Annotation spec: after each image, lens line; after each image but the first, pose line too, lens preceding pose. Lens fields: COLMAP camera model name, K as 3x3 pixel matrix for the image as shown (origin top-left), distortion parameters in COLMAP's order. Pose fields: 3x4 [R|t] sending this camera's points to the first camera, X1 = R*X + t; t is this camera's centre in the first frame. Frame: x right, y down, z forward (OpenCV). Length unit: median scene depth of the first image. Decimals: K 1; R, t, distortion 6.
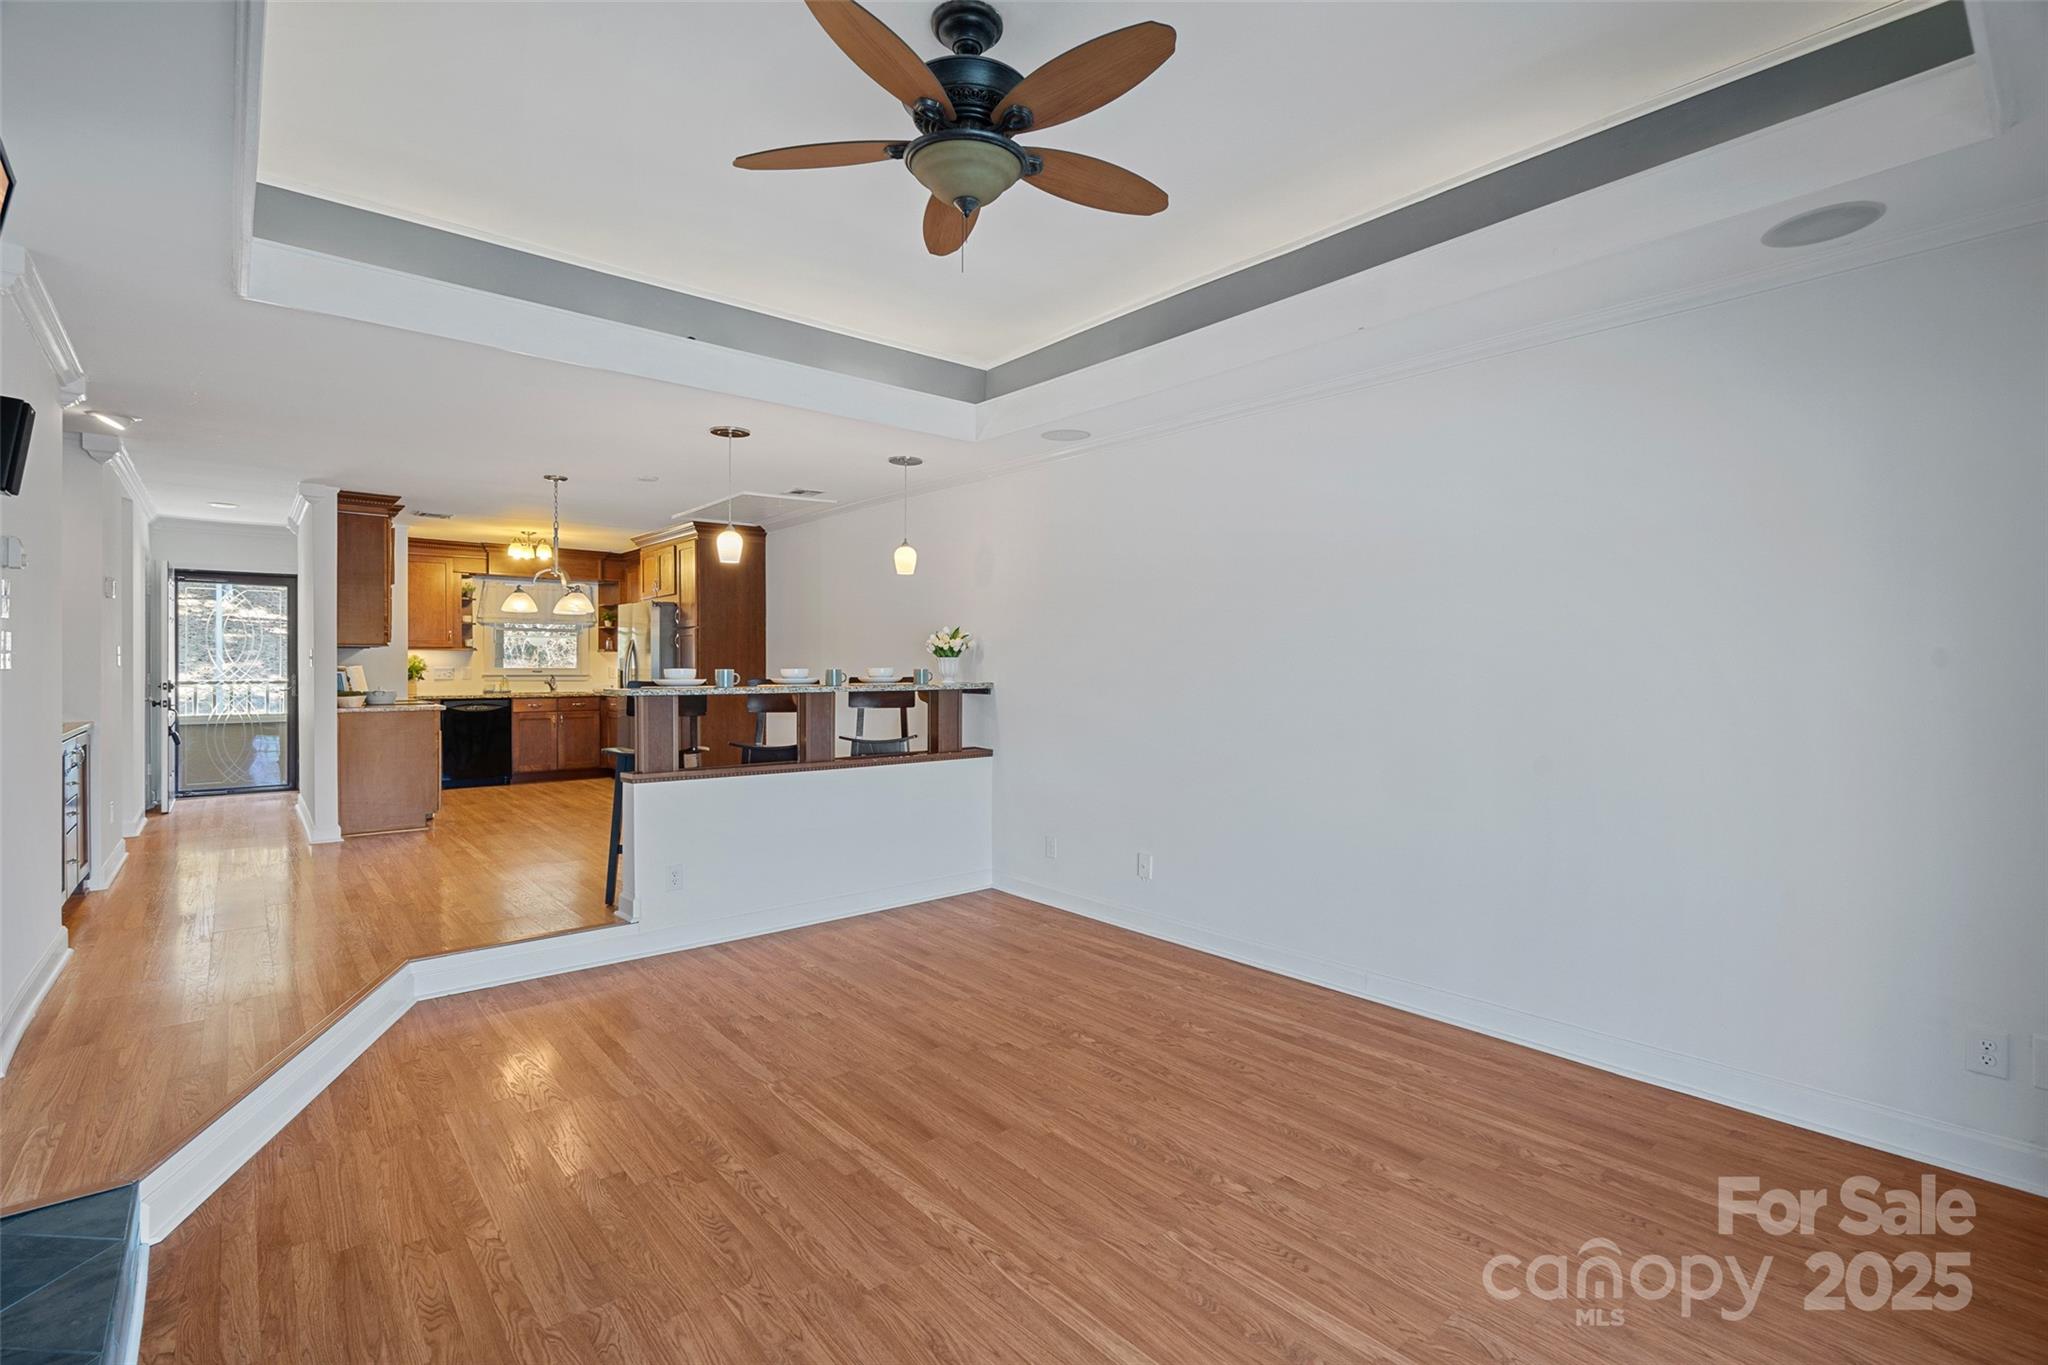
lens RADIAL K [[942.6, 0, 1026.6], [0, 942.6, 666.3], [0, 0, 1]] dist [-0.009024, 0.003284]
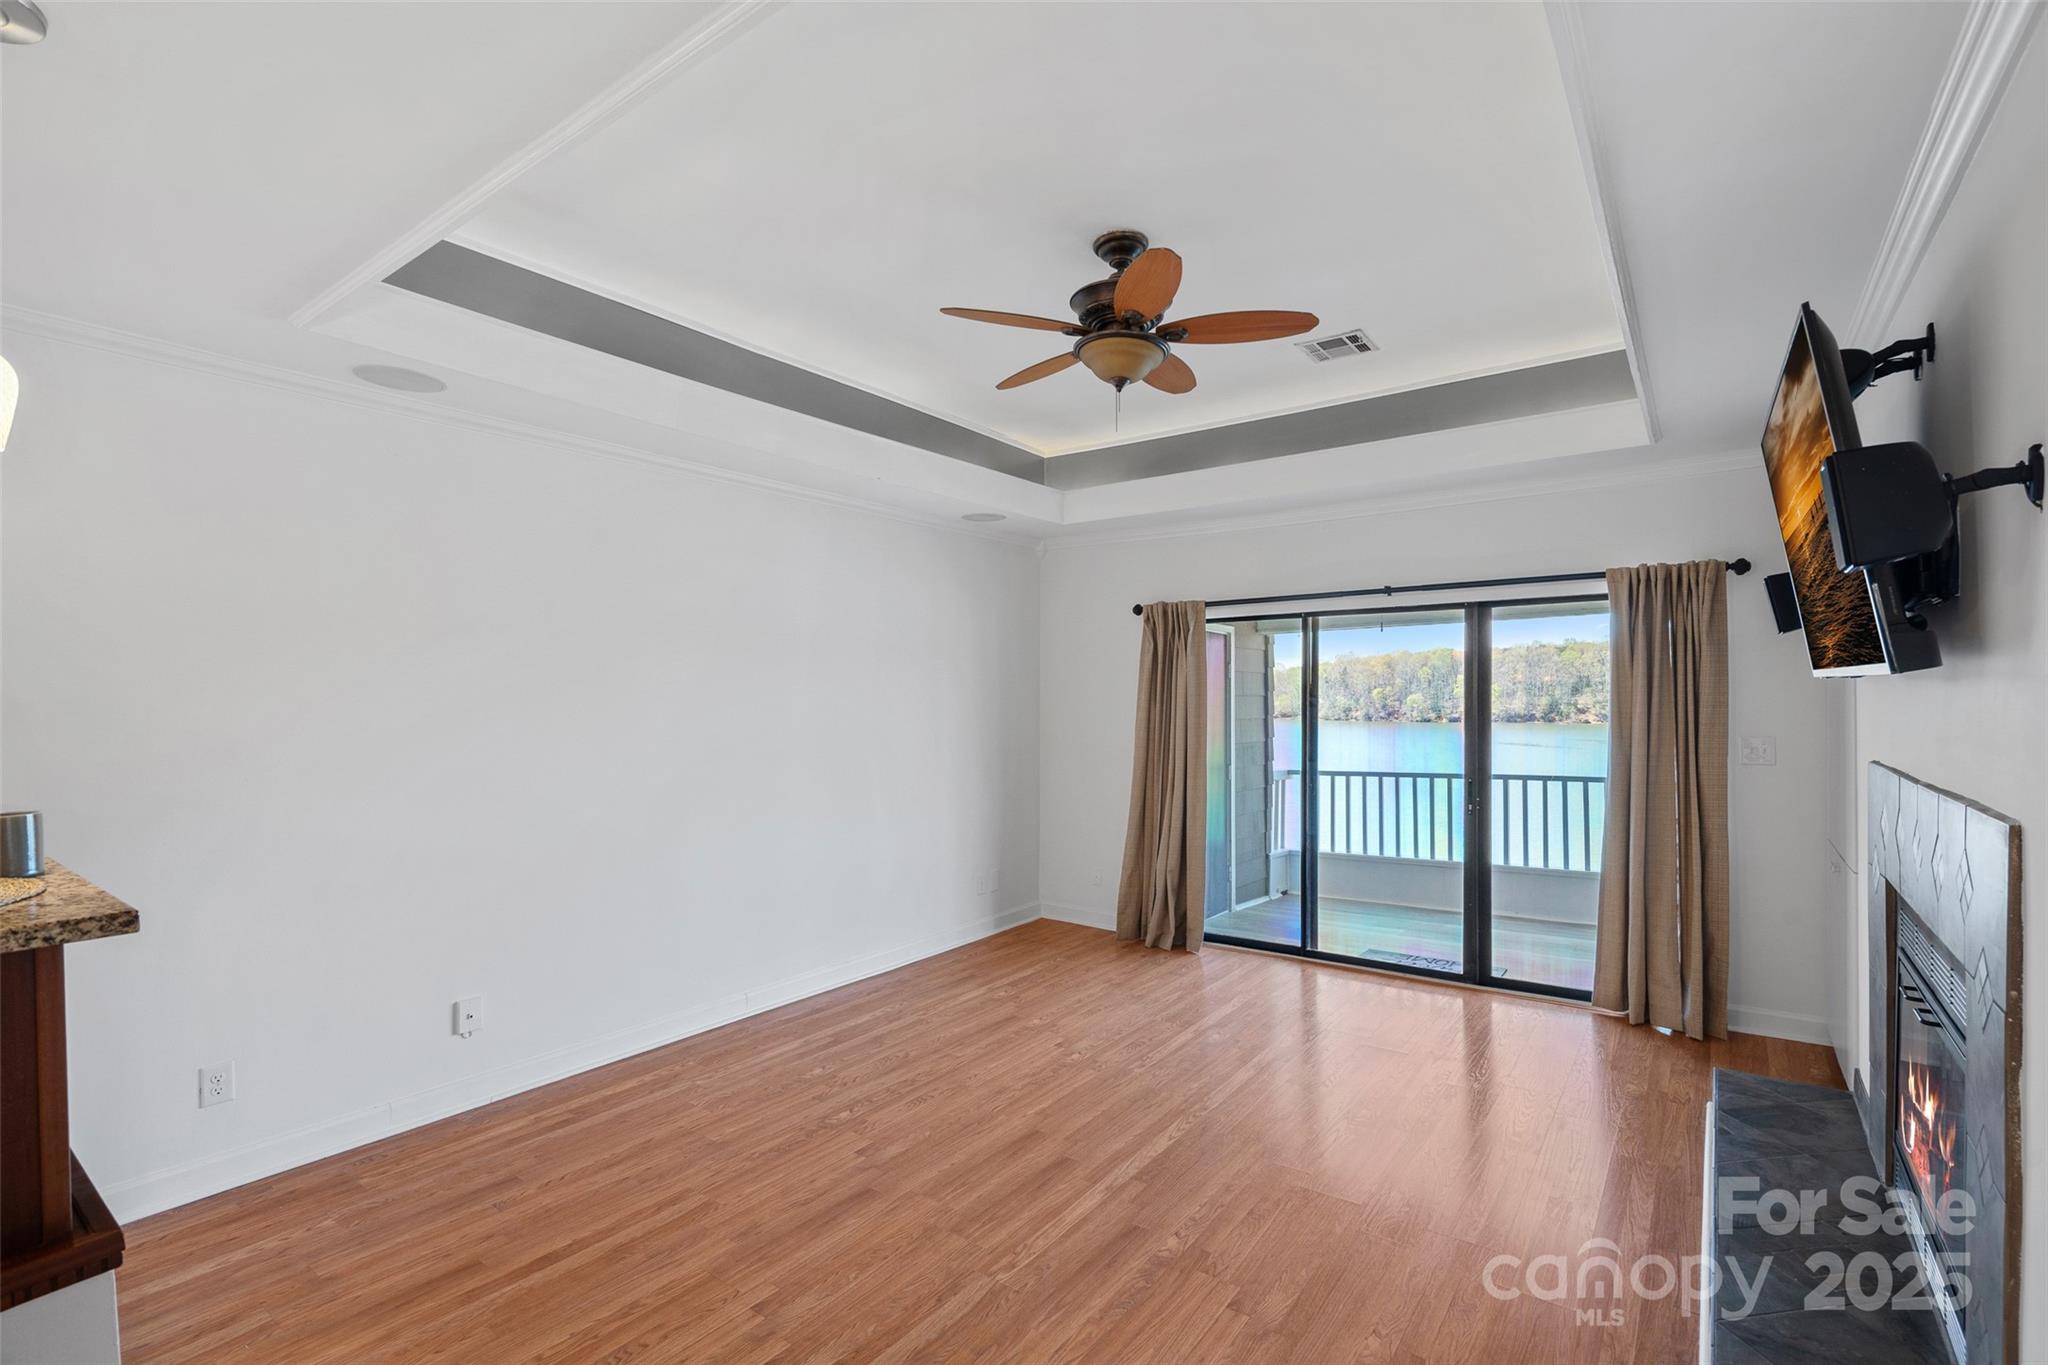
lens RADIAL K [[942.6, 0, 1041.0], [0, 942.6, 714.1], [0, 0, 1]] dist [-0.009024, 0.003284]
pose [[-0.242486, -0.018808, 0.969973, -1.055006], [0.007244, 0.999749, 0.021196, -0.049637], [-0.970128, 0.012166, -0.242289, 1.163316]]
